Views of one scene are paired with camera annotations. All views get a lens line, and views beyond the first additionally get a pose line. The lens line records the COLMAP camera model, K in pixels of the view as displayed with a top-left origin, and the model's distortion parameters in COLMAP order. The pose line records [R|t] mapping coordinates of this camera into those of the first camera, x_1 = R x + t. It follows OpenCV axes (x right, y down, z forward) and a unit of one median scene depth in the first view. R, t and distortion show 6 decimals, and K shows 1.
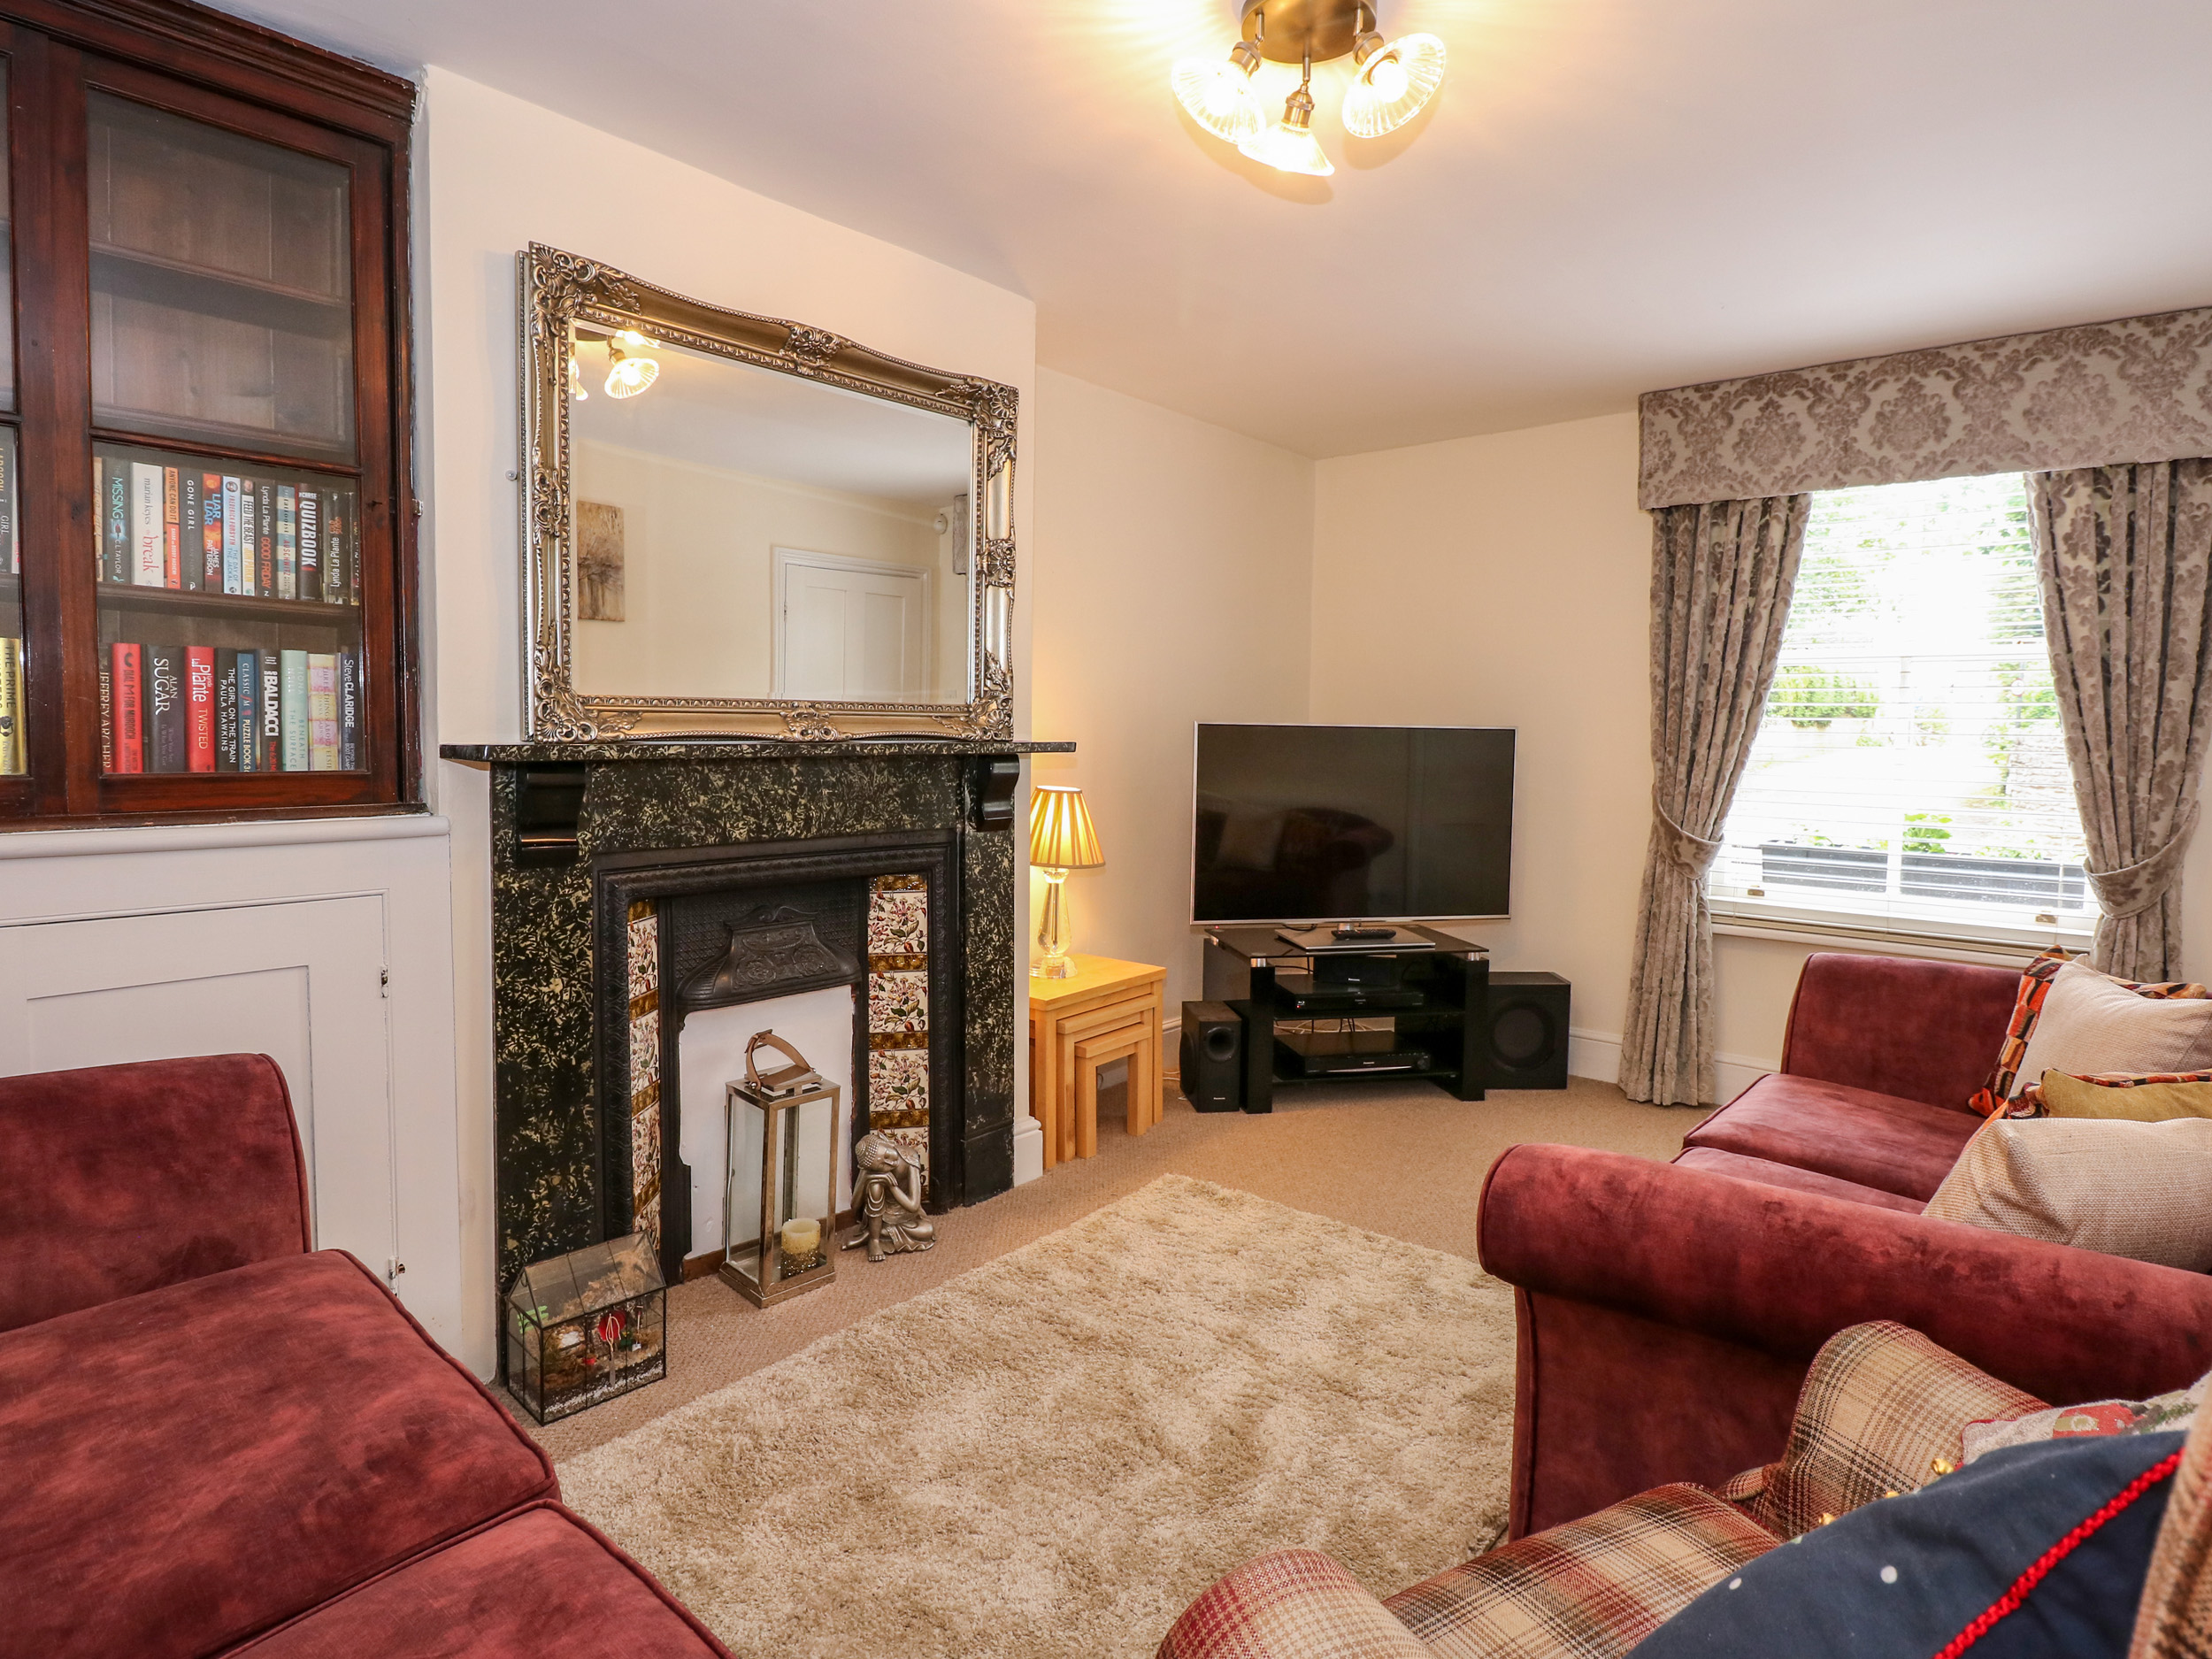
lens RADIAL K [[1253.1, 0, 1107.1], [0, 1253.1, 823.3], [0, 0, 1]] dist [-0.005183, -0.003795]
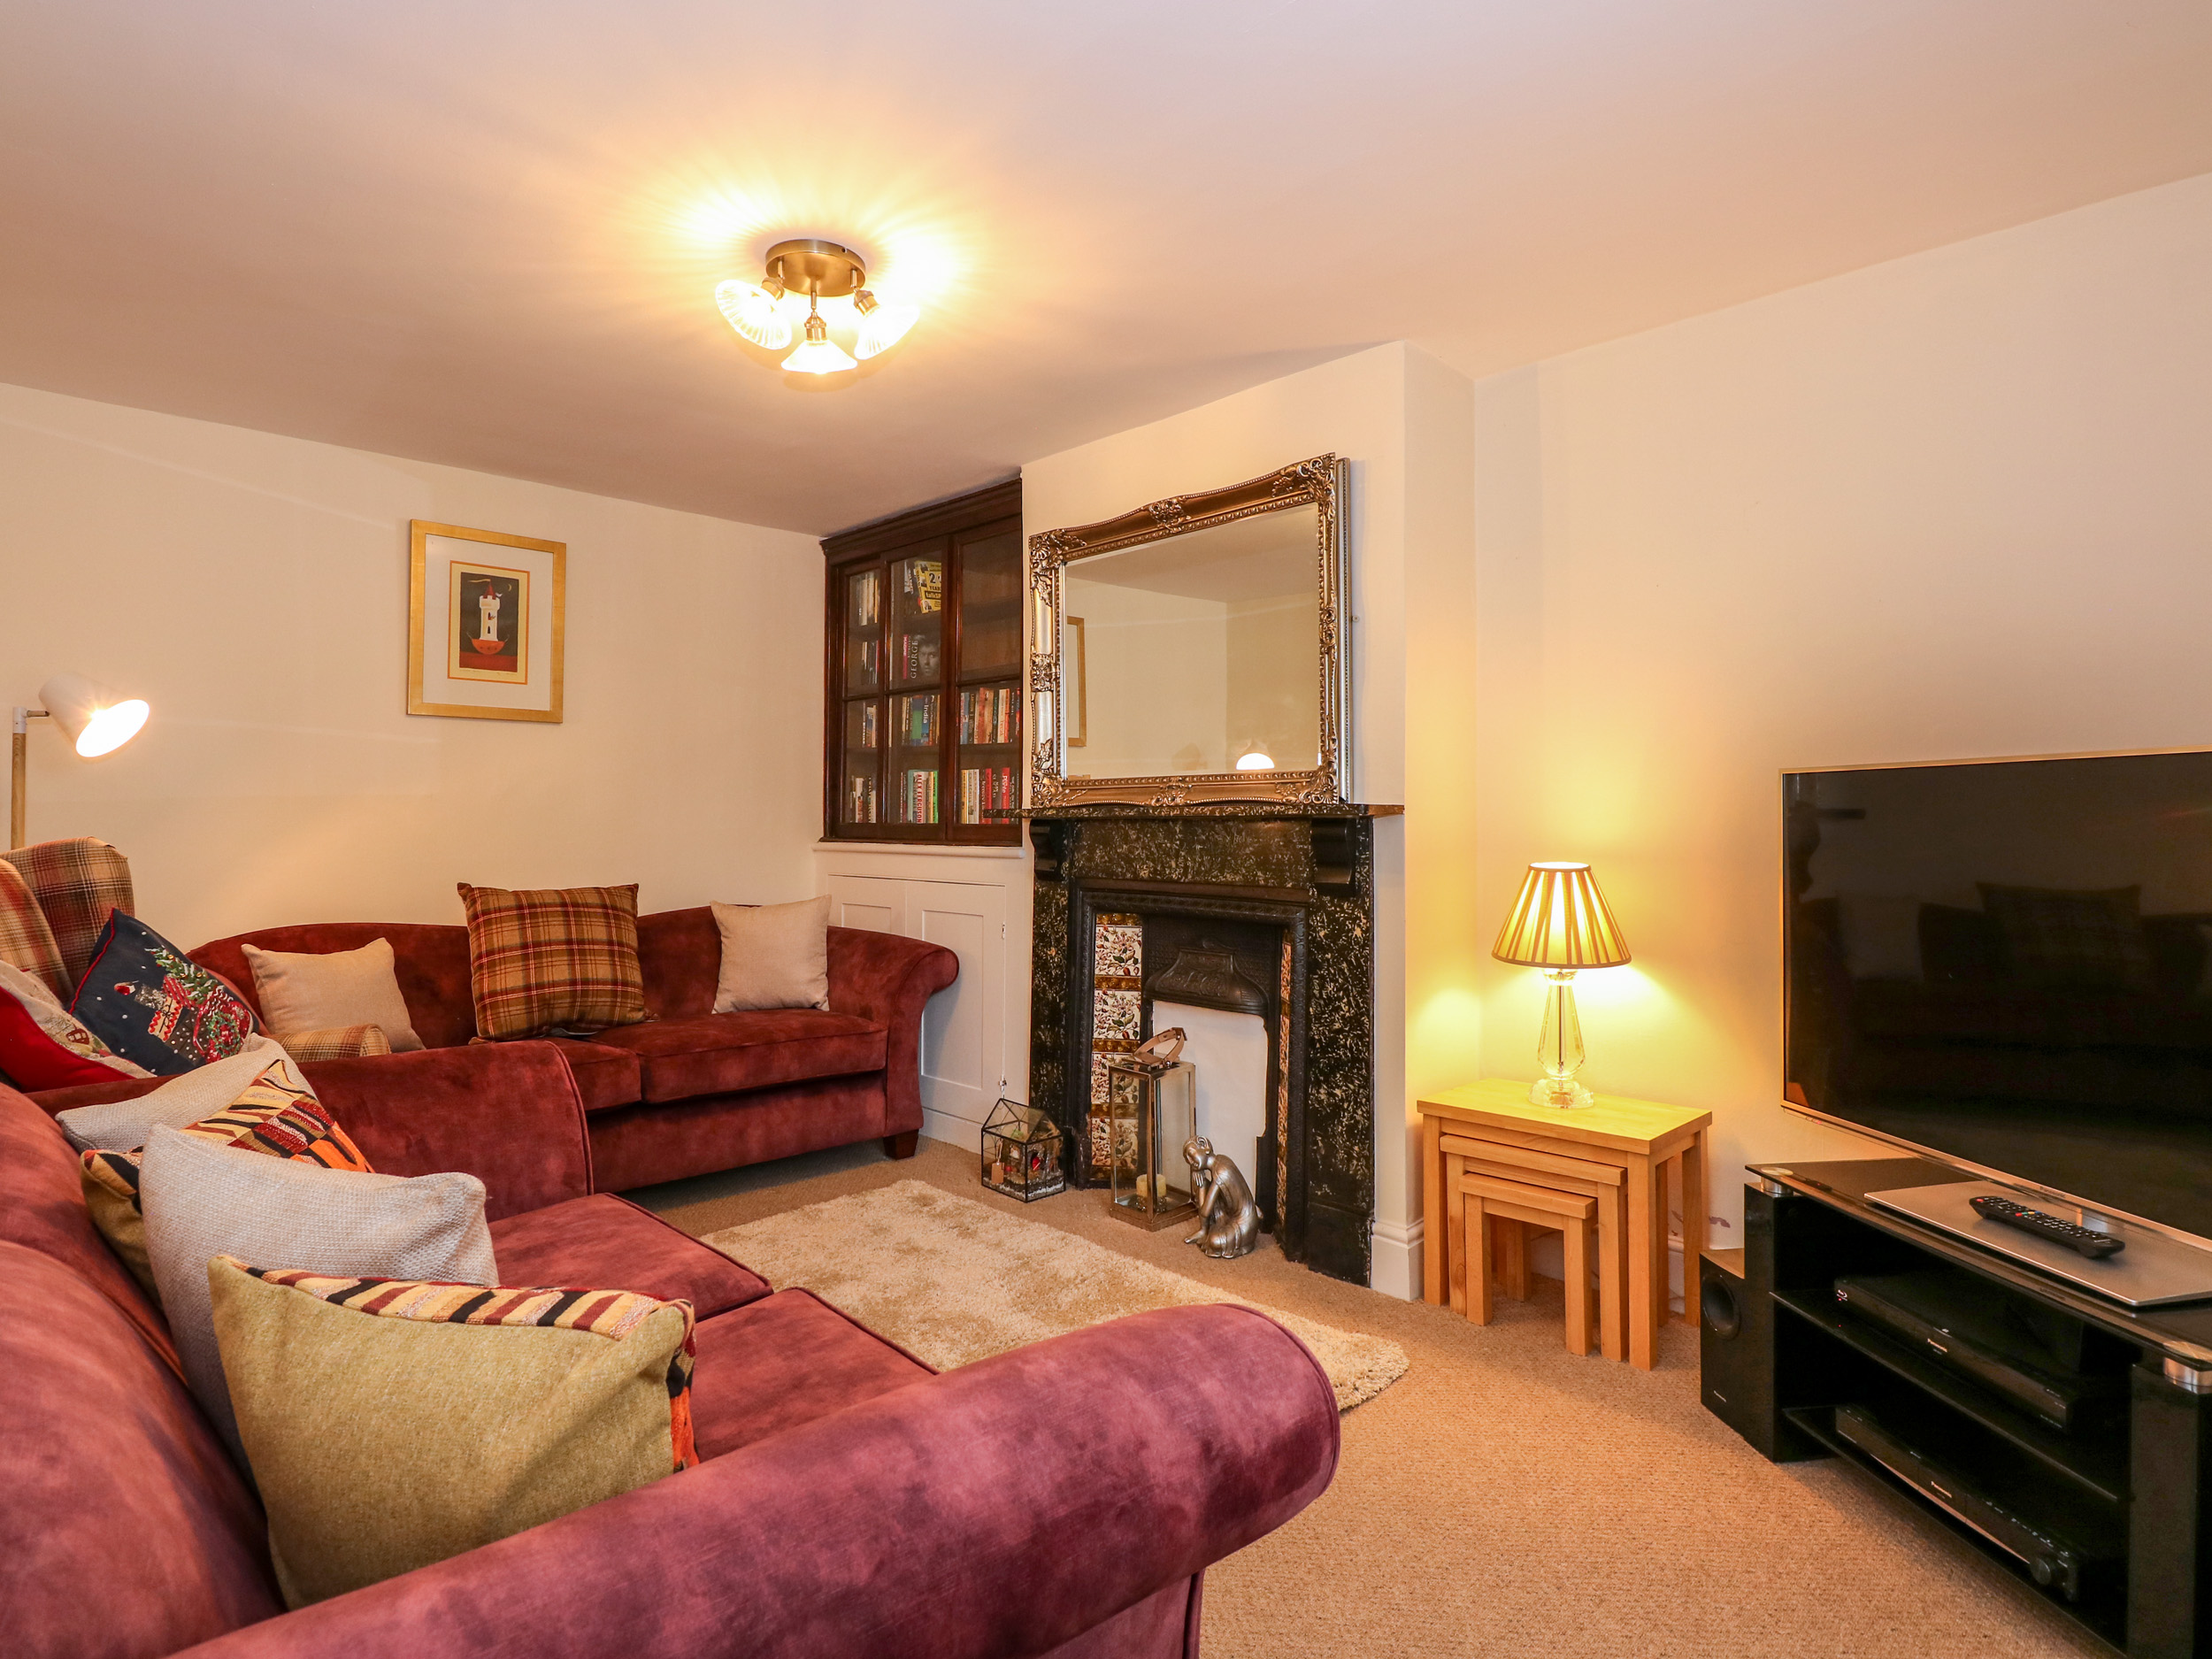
lens RADIAL K [[1253.1, 0, 1108.2], [0, 1253.1, 820.7], [0, 0, 1]] dist [-0.005183, -0.003795]
pose [[-0.137376, -0.014468, -0.990413, 1.016609], [-0.080320, 0.996763, -0.003420, -0.039503], [0.987257, 0.079081, -0.138094, 1.064793]]
